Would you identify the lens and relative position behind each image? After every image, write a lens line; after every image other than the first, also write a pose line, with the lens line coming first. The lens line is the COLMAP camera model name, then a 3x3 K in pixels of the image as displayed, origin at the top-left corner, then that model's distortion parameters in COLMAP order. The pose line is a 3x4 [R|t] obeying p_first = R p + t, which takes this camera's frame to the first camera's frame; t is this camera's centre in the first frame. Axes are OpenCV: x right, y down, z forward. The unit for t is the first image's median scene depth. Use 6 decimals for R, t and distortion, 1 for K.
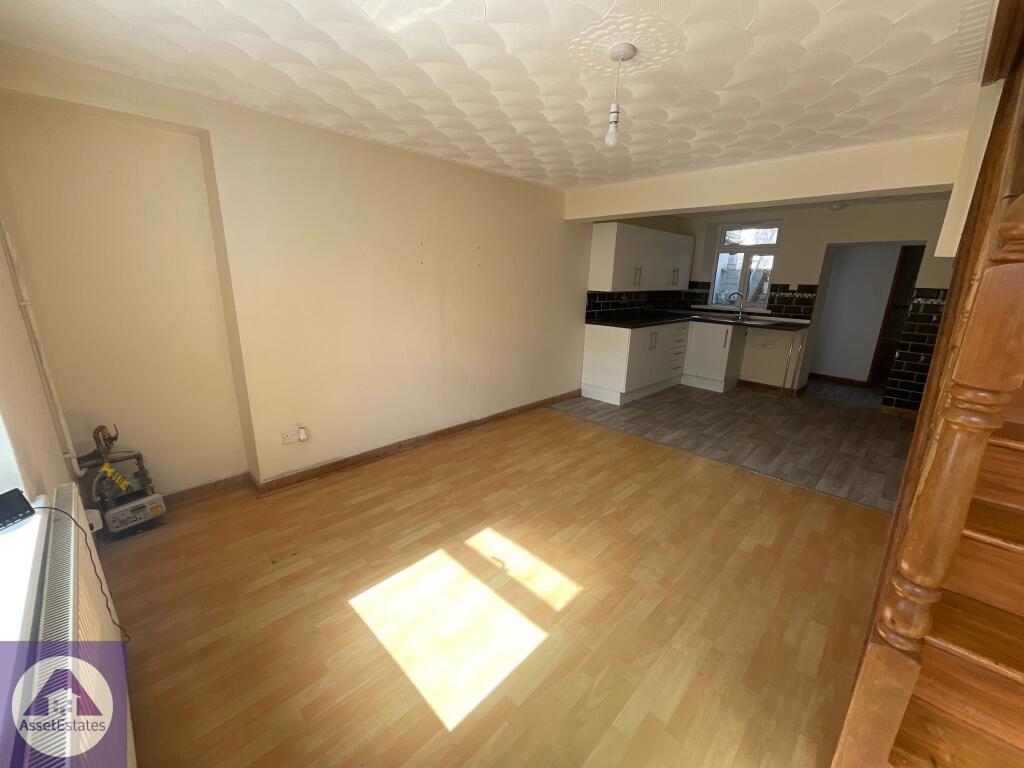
lens RADIAL K [[415.6, 0, 512.9], [0, 415.6, 381.1], [0, 0, 1]] dist [-0.015071, 0.008390]
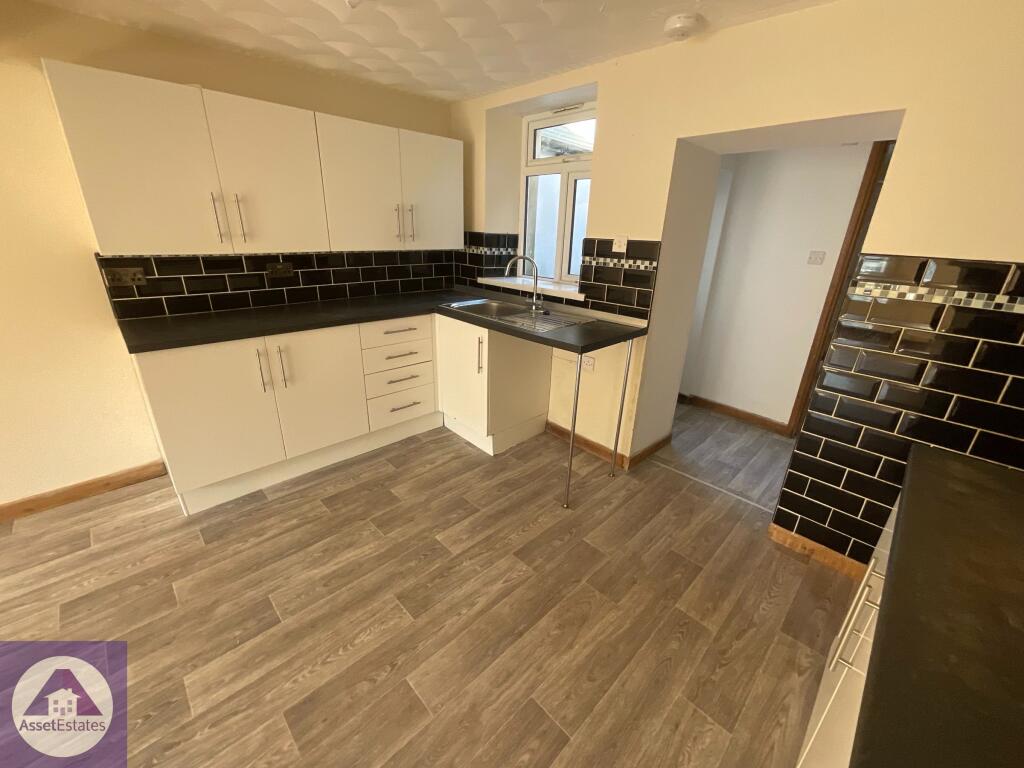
lens RADIAL K [[407.5, 0, 512.4], [0, 407.5, 386.5], [0, 0, 1]] dist [-0.021117, 0.007602]
pose [[0.999932, 0.010484, -0.005117, 0.674602], [-0.009768, 0.992225, 0.124070, -0.152928], [0.006378, -0.124011, 0.992260, 0.641043]]
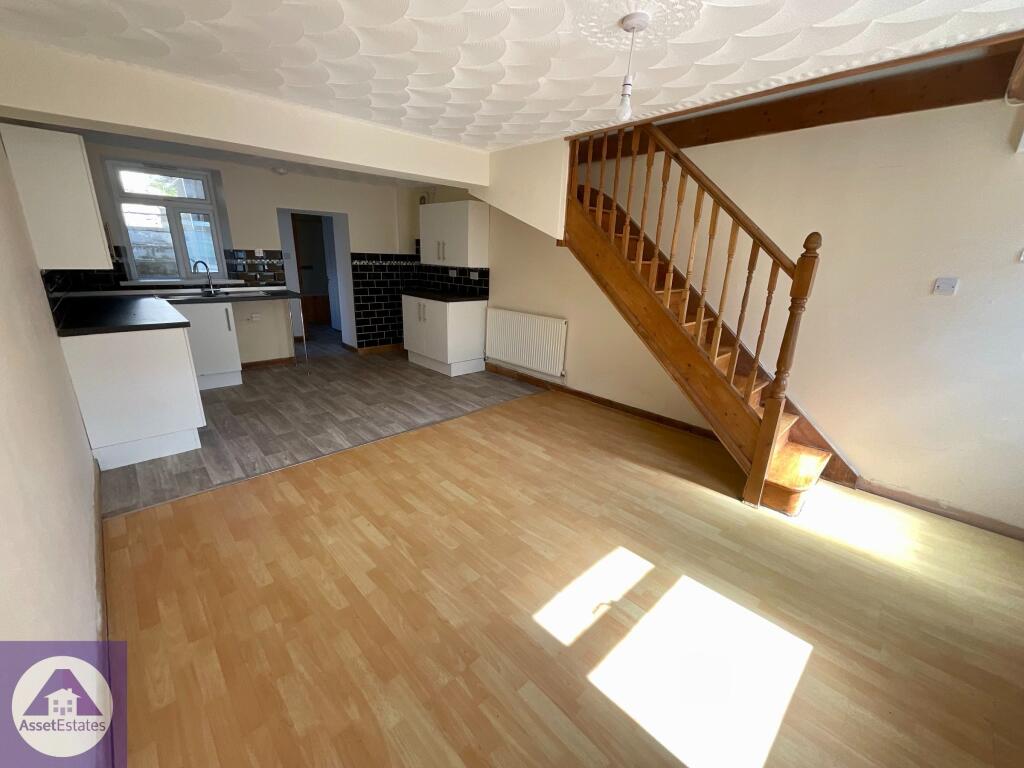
lens RADIAL K [[415.6, 0, 512.9], [0, 415.6, 381.1], [0, 0, 1]] dist [-0.015071, 0.008390]
pose [[0.027273, -0.312444, 0.949545, -0.335194], [0.221815, 0.928109, 0.299019, -0.132611], [-0.974707, 0.202468, 0.094617, 0.492278]]
